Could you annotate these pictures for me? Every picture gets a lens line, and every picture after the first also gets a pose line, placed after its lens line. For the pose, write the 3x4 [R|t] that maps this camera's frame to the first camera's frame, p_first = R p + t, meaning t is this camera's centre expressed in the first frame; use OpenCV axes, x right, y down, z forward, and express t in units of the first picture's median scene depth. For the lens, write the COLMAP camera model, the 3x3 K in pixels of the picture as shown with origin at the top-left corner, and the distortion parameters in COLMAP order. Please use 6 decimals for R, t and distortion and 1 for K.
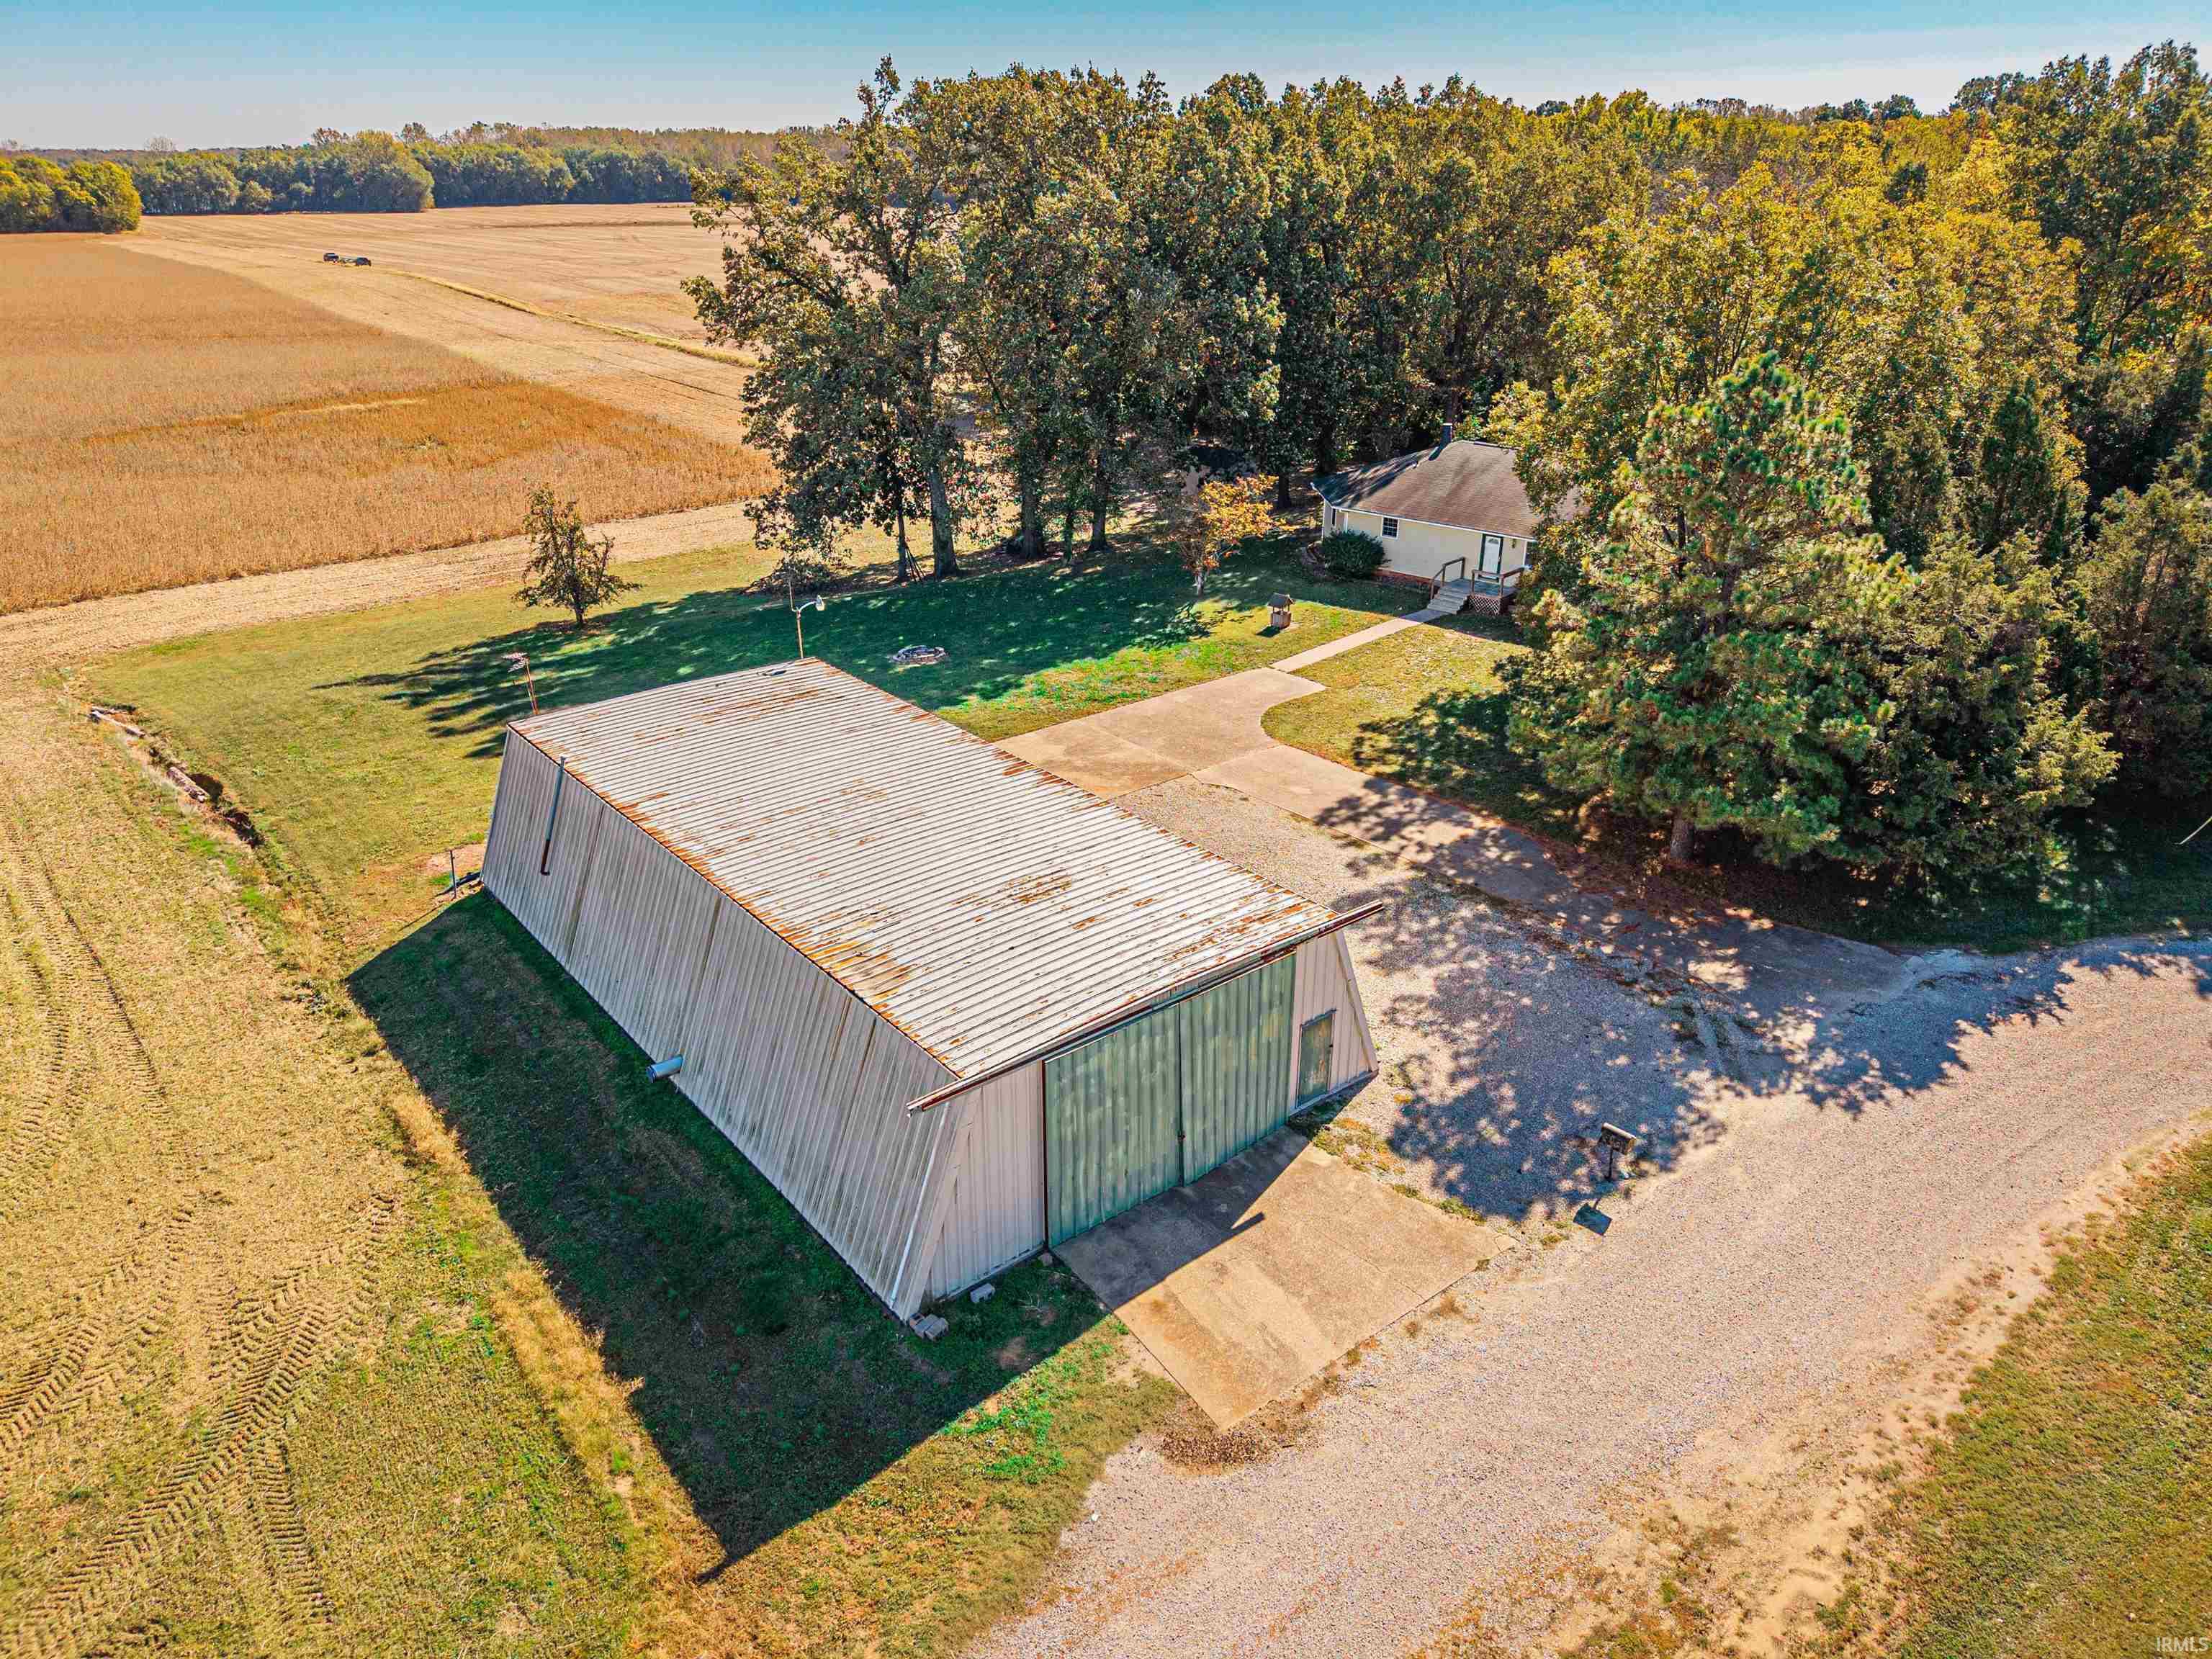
lens RADIAL K [[1525.8, 0, 1106.0], [0, 1525.8, 829.5], [0, 0, 1]] dist [-0.004980, -0.003531]
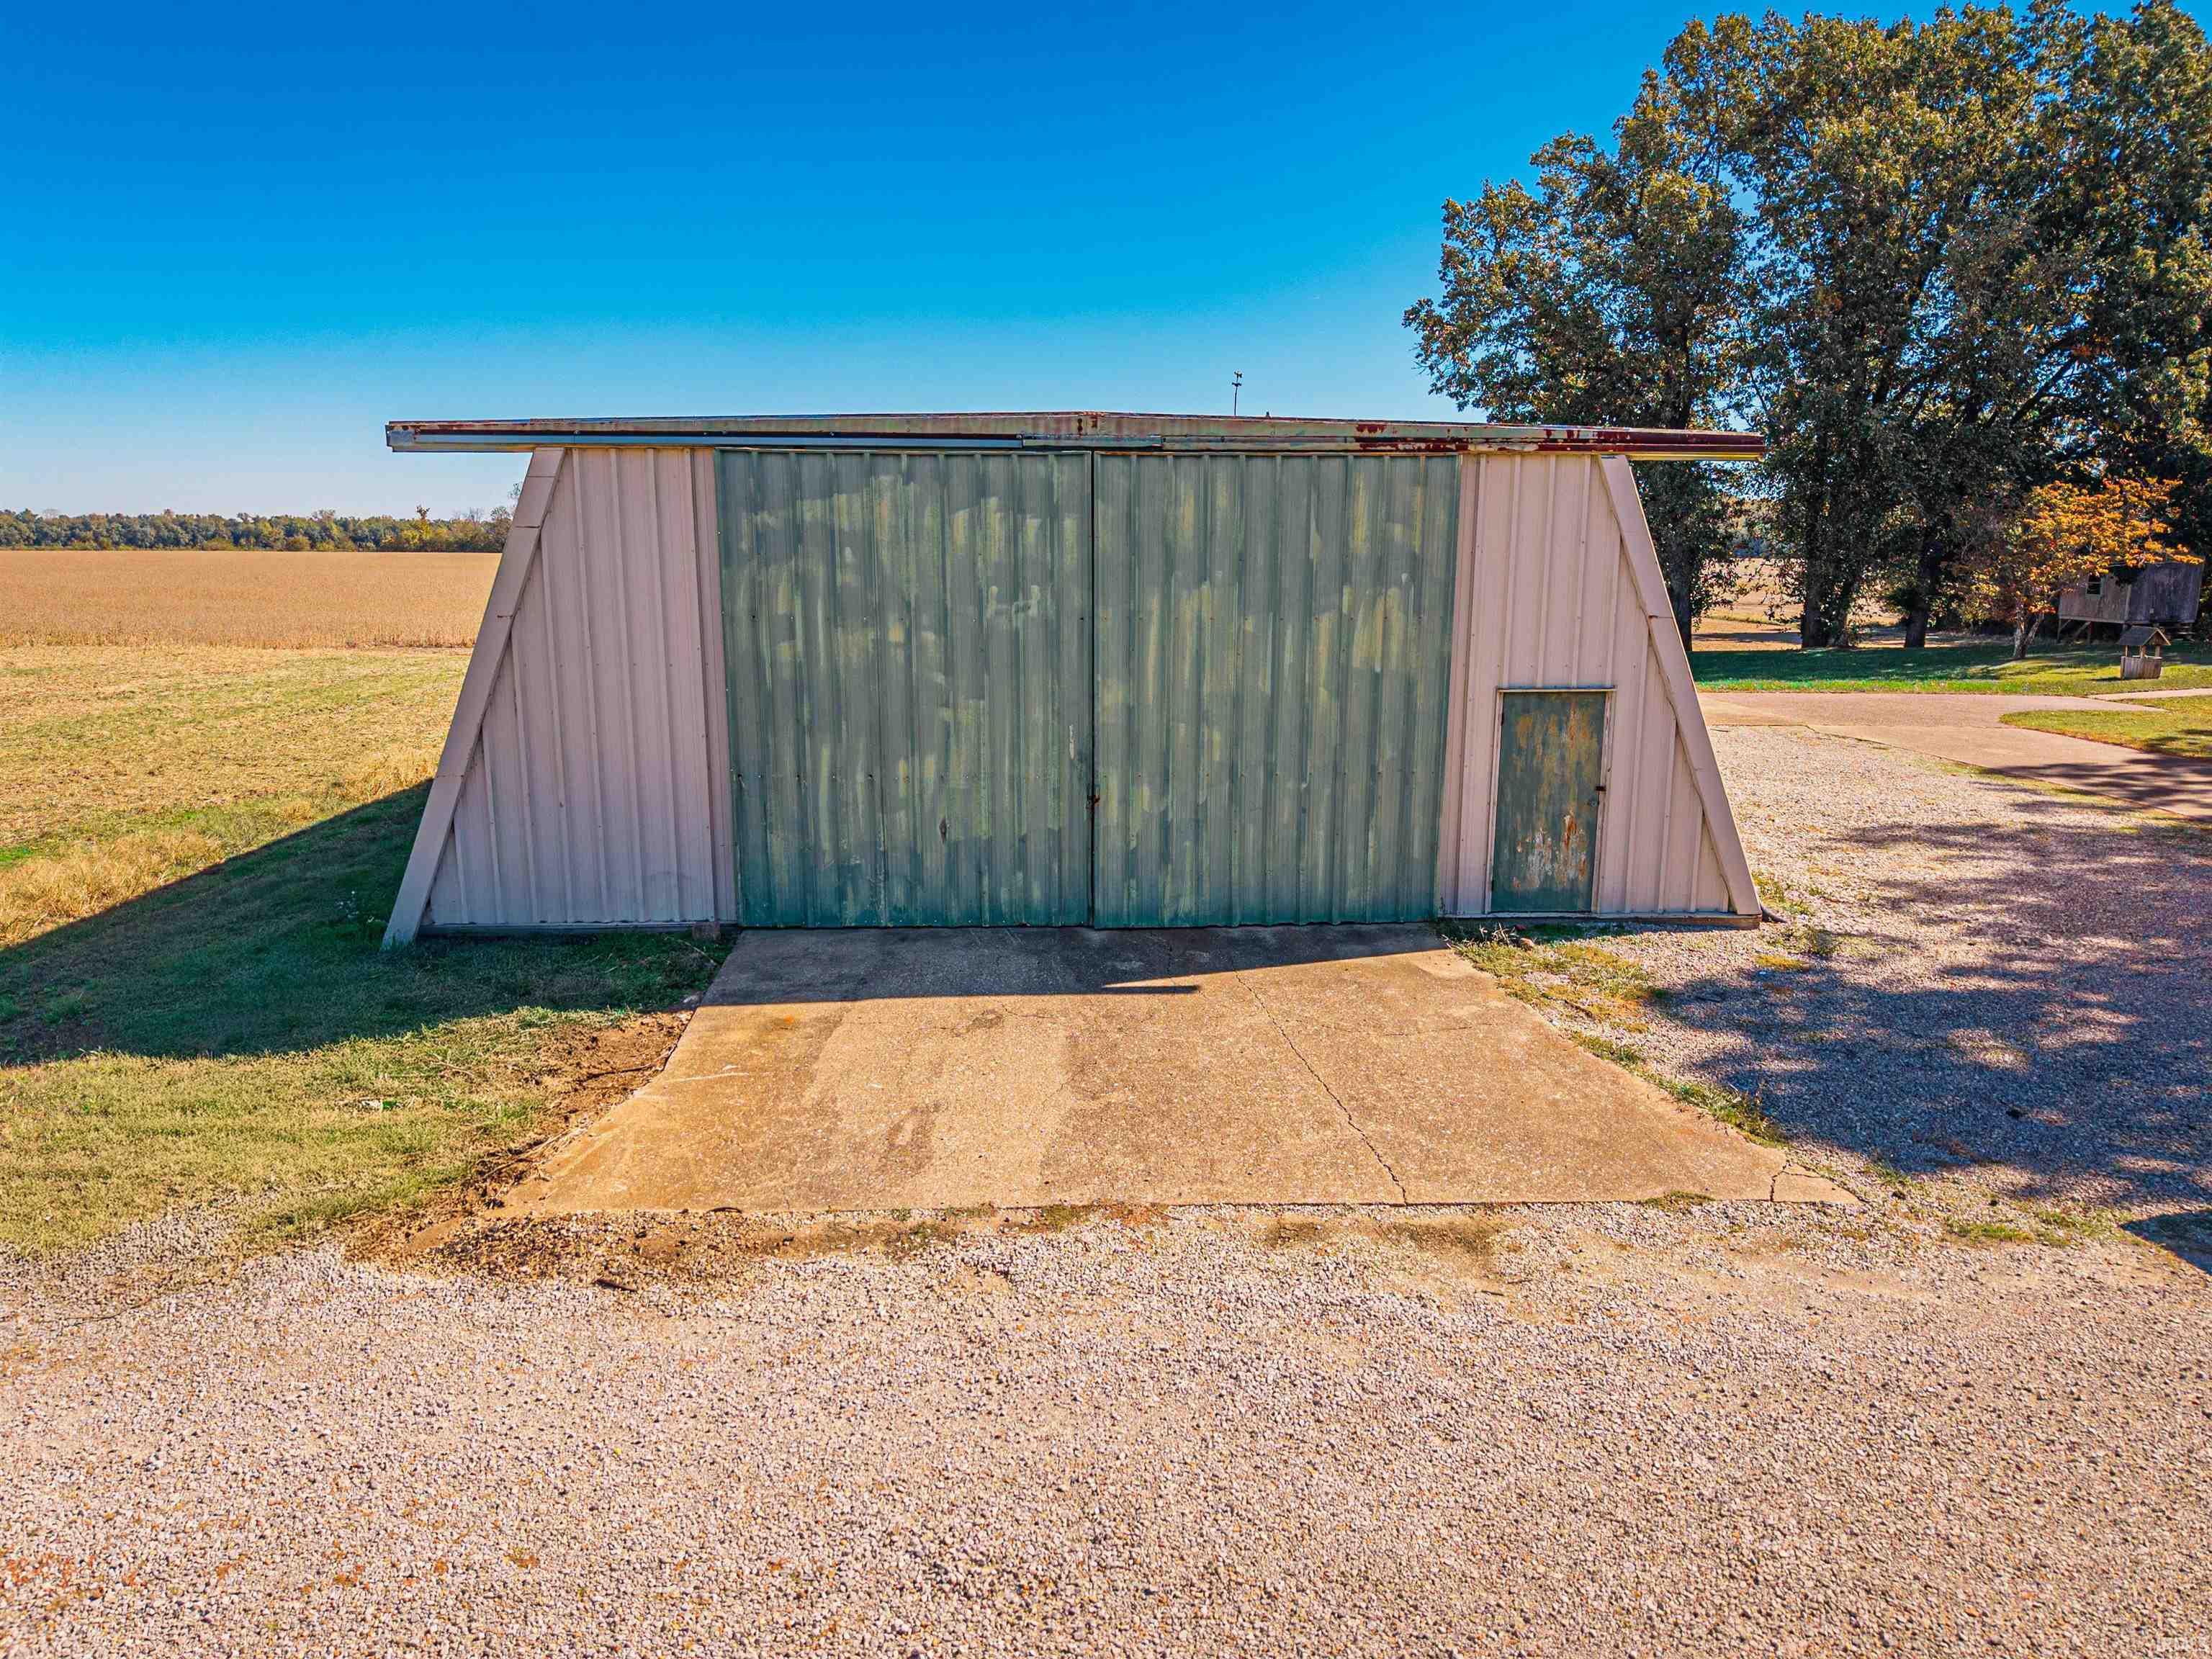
lens RADIAL K [[1525.8, 0, 1106.0], [0, 1525.8, 829.5], [0, 0, 1]] dist [-0.004980, -0.003531]
pose [[0.806250, 0.109393, -0.581373, 0.309964], [-0.242797, 0.957358, -0.156572, 0.274396], [0.539455, 0.267392, 0.798430, 0.627550]]
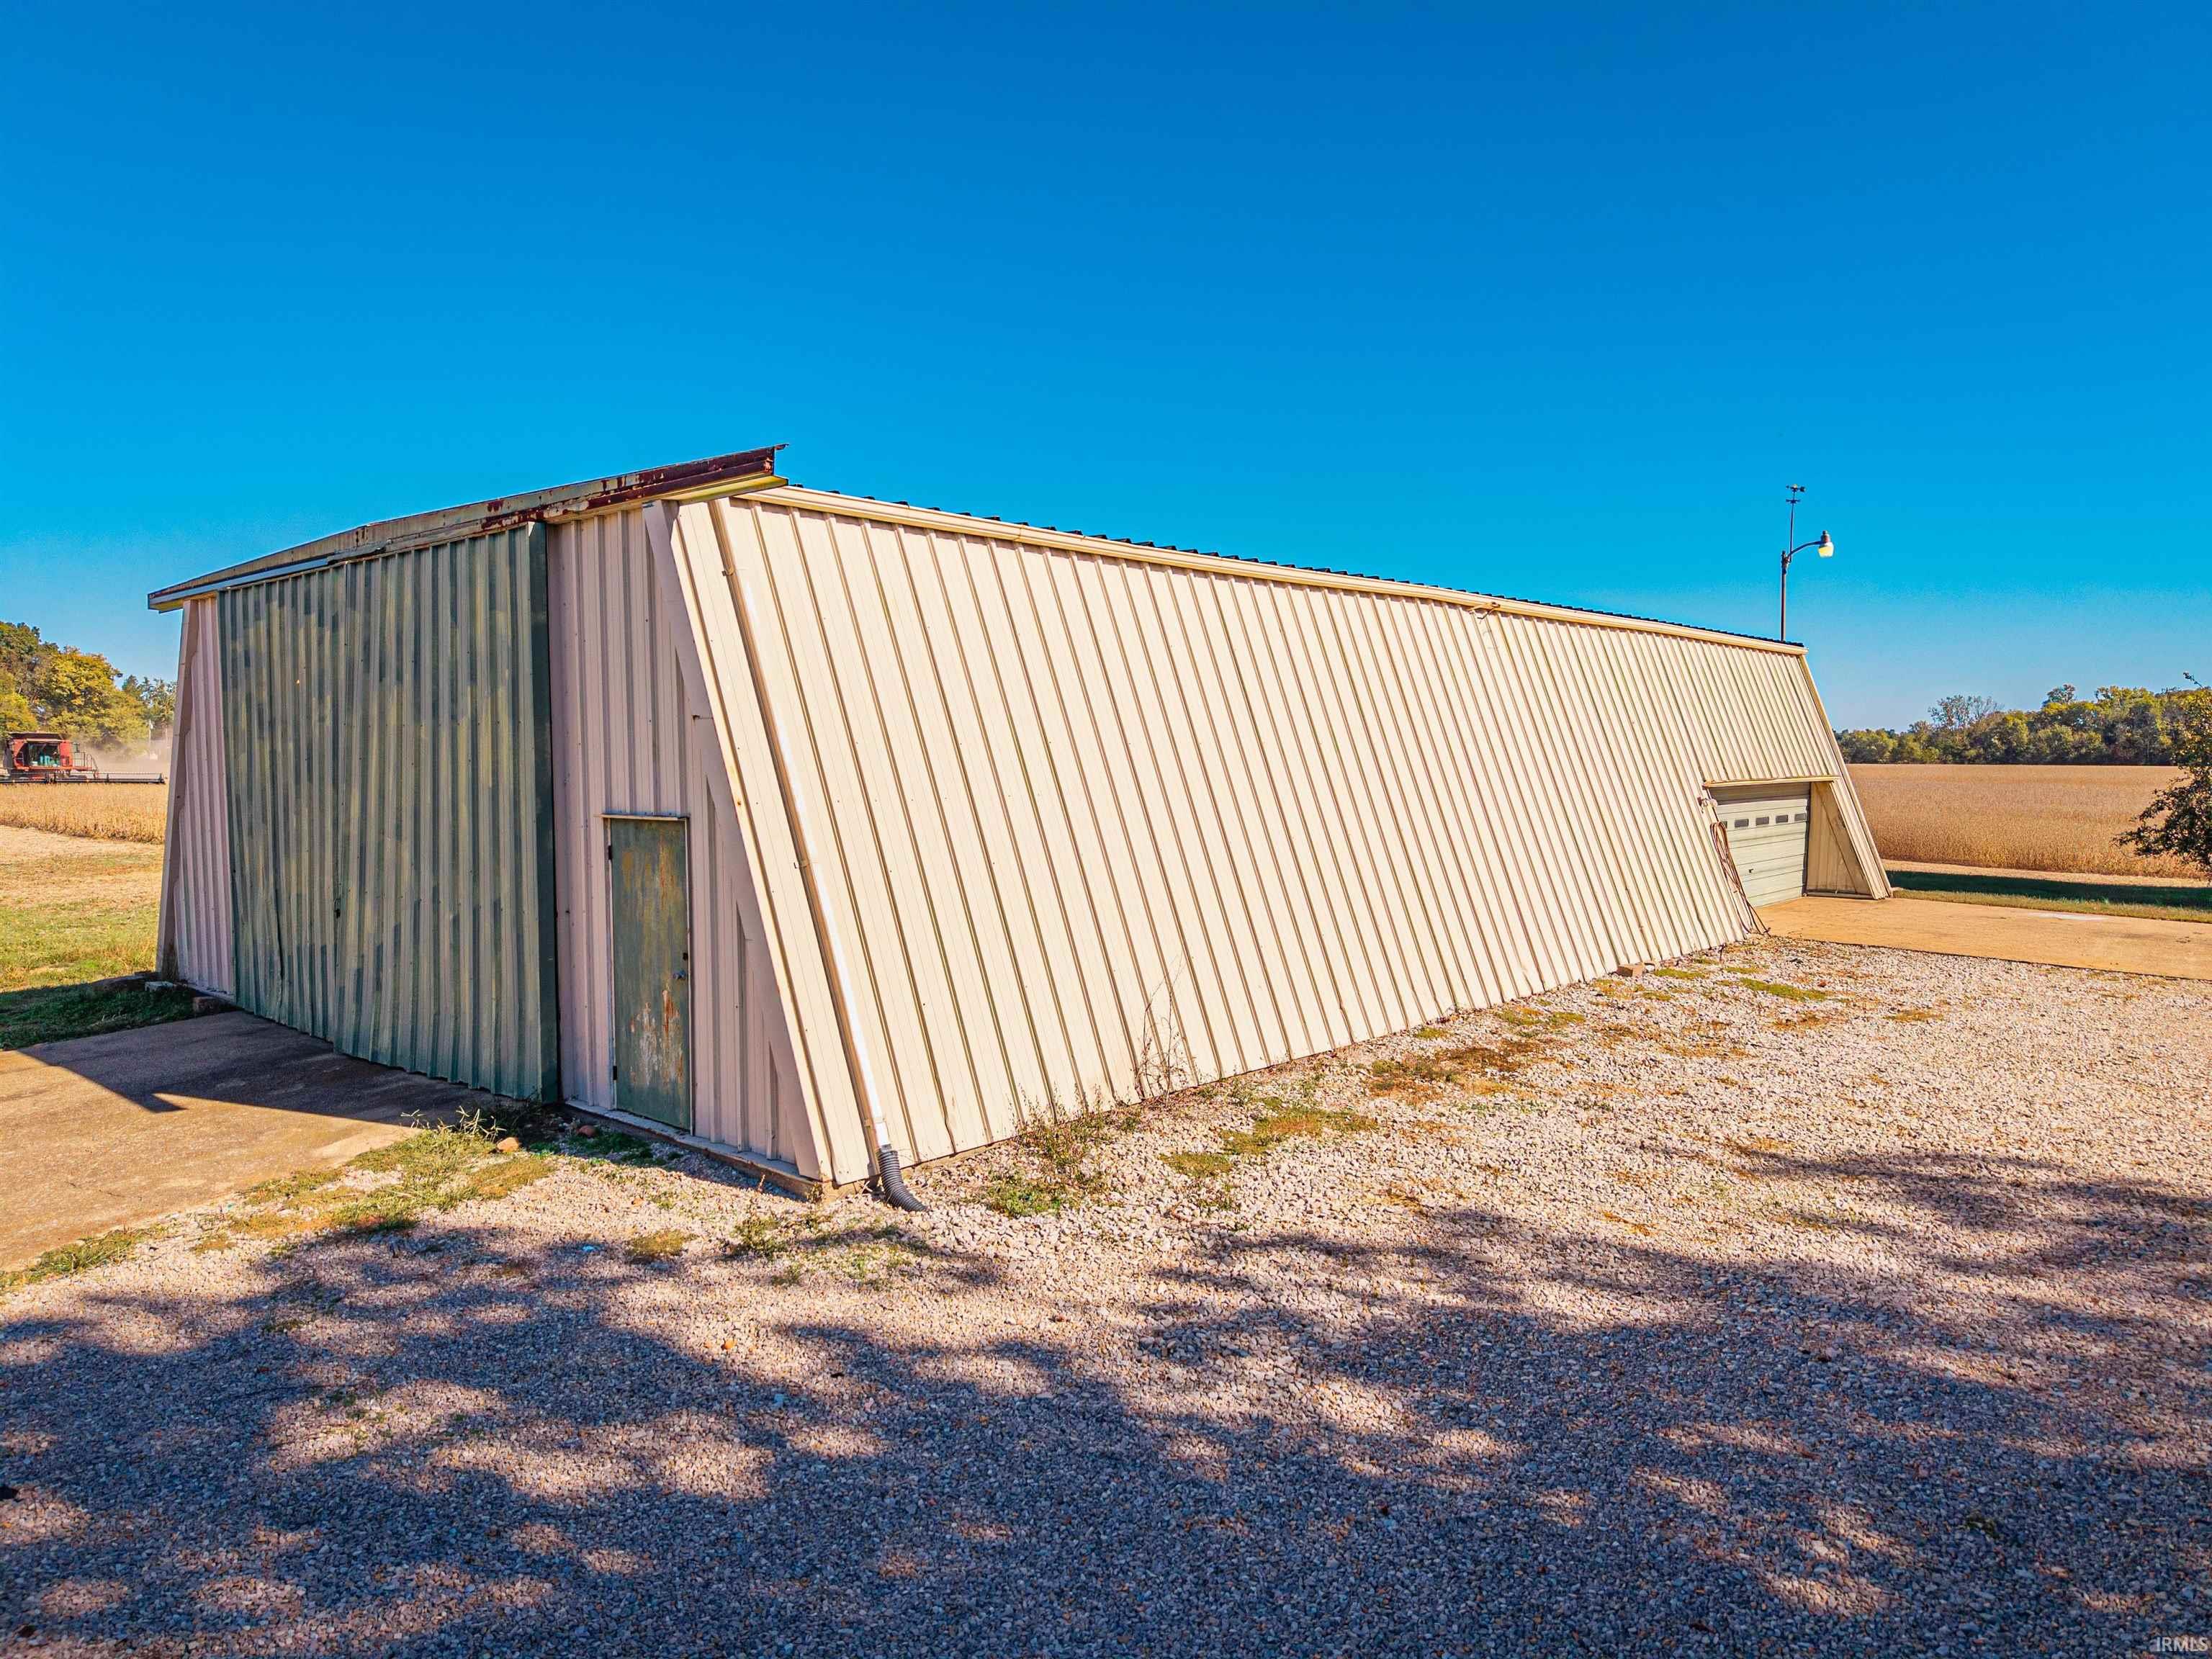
lens RADIAL K [[1491.9, 0, 1101.6], [0, 1491.9, 885.1], [0, 0, 1]] dist [0.000693, -0.000301]
pose [[0.153388, 0.077938, -0.985088, 0.492617], [-0.402378, 0.915422, 0.009772, 0.098282], [0.902532, 0.394878, 0.171775, 1.099135]]
